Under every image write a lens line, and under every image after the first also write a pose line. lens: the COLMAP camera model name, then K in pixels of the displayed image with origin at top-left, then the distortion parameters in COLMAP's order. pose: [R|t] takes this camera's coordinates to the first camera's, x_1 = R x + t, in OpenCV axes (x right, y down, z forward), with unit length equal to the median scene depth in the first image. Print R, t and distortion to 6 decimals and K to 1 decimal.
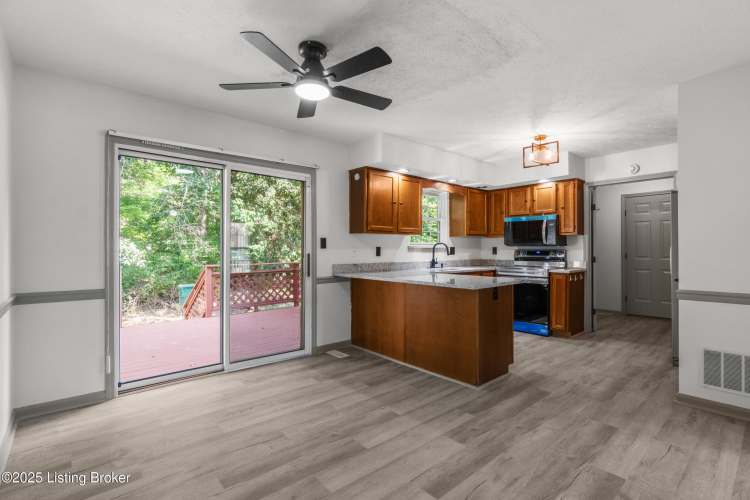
lens RADIAL K [[353.1, 0, 373.2], [0, 353.1, 250.2], [0, 0, 1]] dist [0.000115, -0.000141]
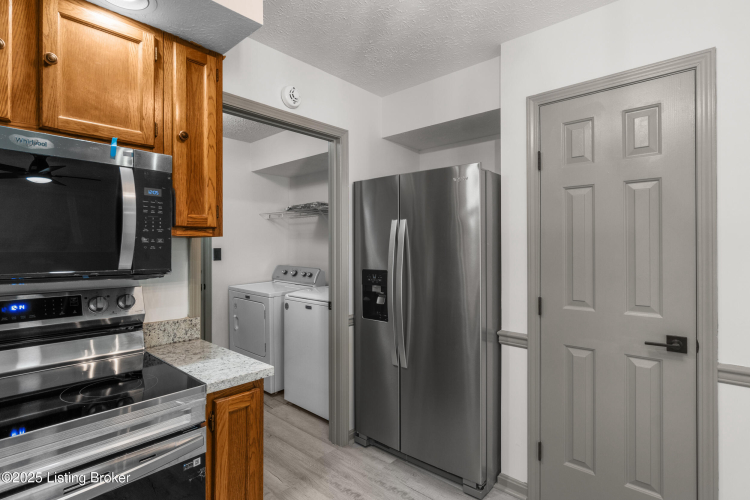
lens RADIAL K [[375.4, 0, 372.4], [0, 375.4, 245.7], [0, 0, 1]] dist [-0.010129, 0.000130]
pose [[-0.119882, 0.008257, 0.992754, 0.240397], [0.006273, 0.999952, -0.007560, -0.034010], [-0.992768, 0.005322, -0.119928, 0.926227]]
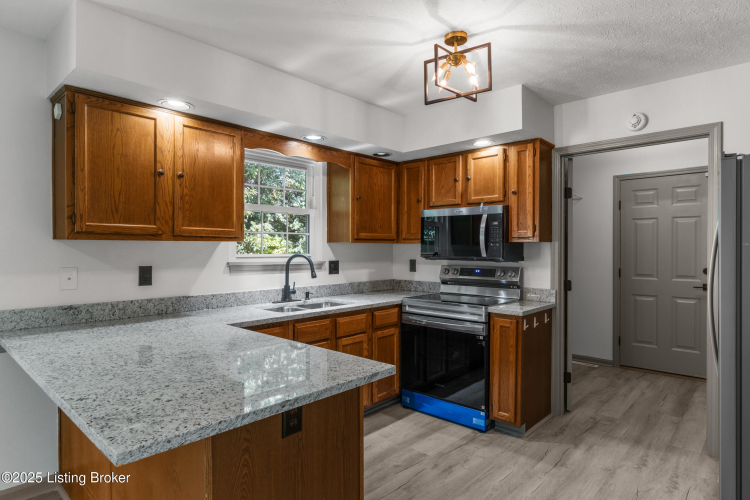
lens RADIAL K [[434.6, 0, 373.0], [0, 434.6, 252.8], [0, 0, 1]] dist [0.010957, 0.000336]
pose [[0.993465, 0.002229, 0.114119, 0.251528], [-0.003087, 0.999968, 0.007342, -0.032159], [-0.114099, -0.007646, 0.993440, 0.367966]]
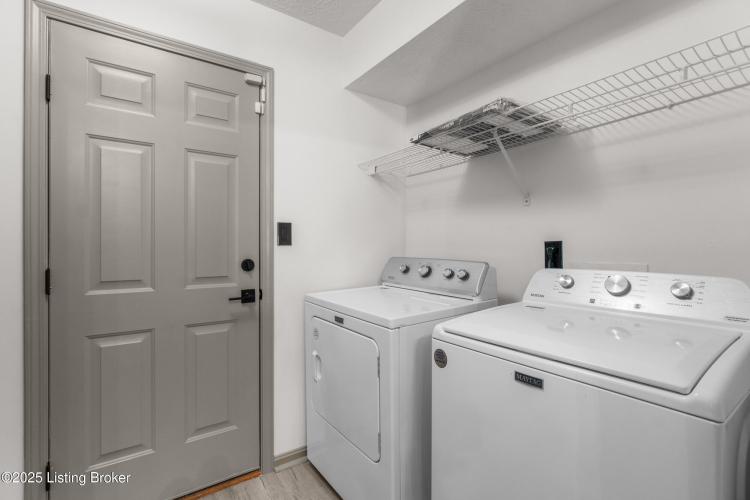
lens RADIAL K [[353.1, 0, 374.4], [0, 353.1, 248.3], [0, 0, 1]] dist [0.000115, -0.000141]
pose [[0.089870, 0.005393, 0.995939, 0.676150], [0.002958, 0.999979, -0.005682, -0.005076], [-0.995949, 0.003457, 0.089852, 1.019169]]
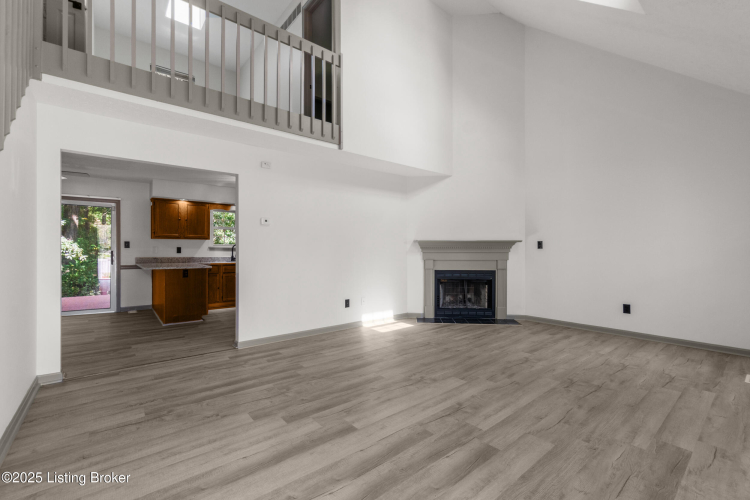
lens RADIAL K [[327.7, 0, 372.2], [0, 327.7, 249.3], [0, 0, 1]] dist [-0.007851, 0.000991]
pose [[0.999389, 0.007341, -0.034178, 0.907686], [-0.007437, 0.999969, -0.002690, -0.002116], [0.034157, 0.002942, 0.999412, -0.413541]]
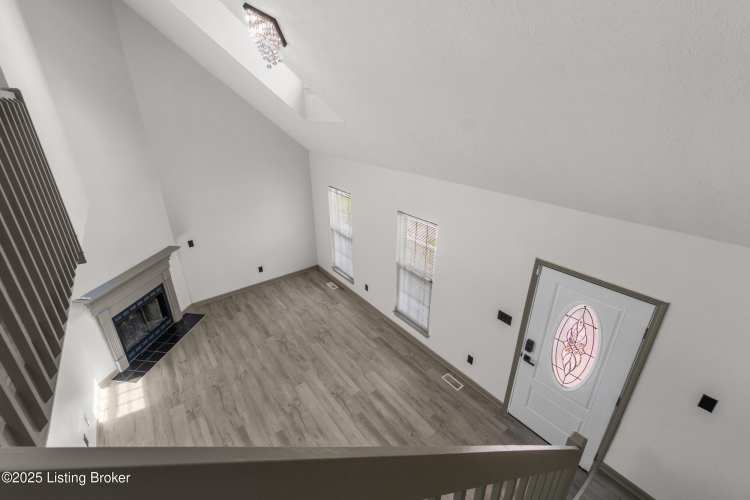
lens RADIAL K [[327.7, 0, 372.2], [0, 327.7, 244.2], [0, 0, 1]] dist [-0.007851, 0.000991]
pose [[0.076957, -0.387810, 0.918521, 0.351878], [0.006457, 0.921428, 0.388496, -0.504506], [-0.997014, -0.023966, 0.073414, -0.045277]]
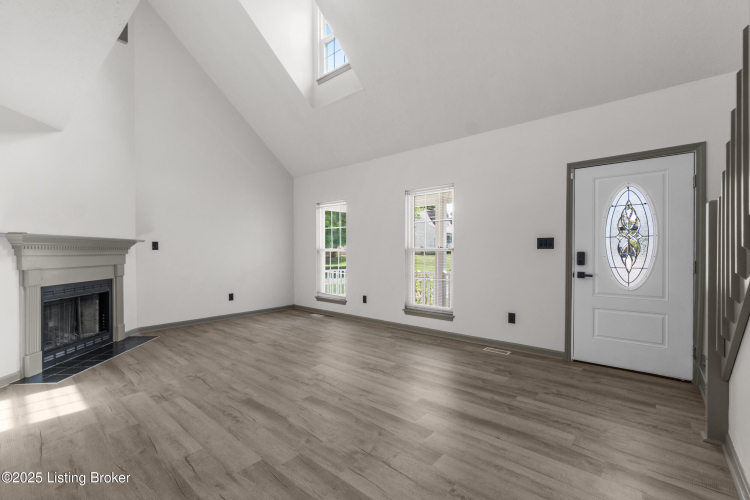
lens RADIAL K [[327.7, 0, 373.1], [0, 327.7, 253.0], [0, 0, 1]] dist [-0.007851, 0.000991]
pose [[-0.141525, -0.000744, 0.989934, 0.330711], [0.003188, 0.999994, 0.001207, -0.001098], [-0.989930, 0.003326, -0.141522, 0.203774]]
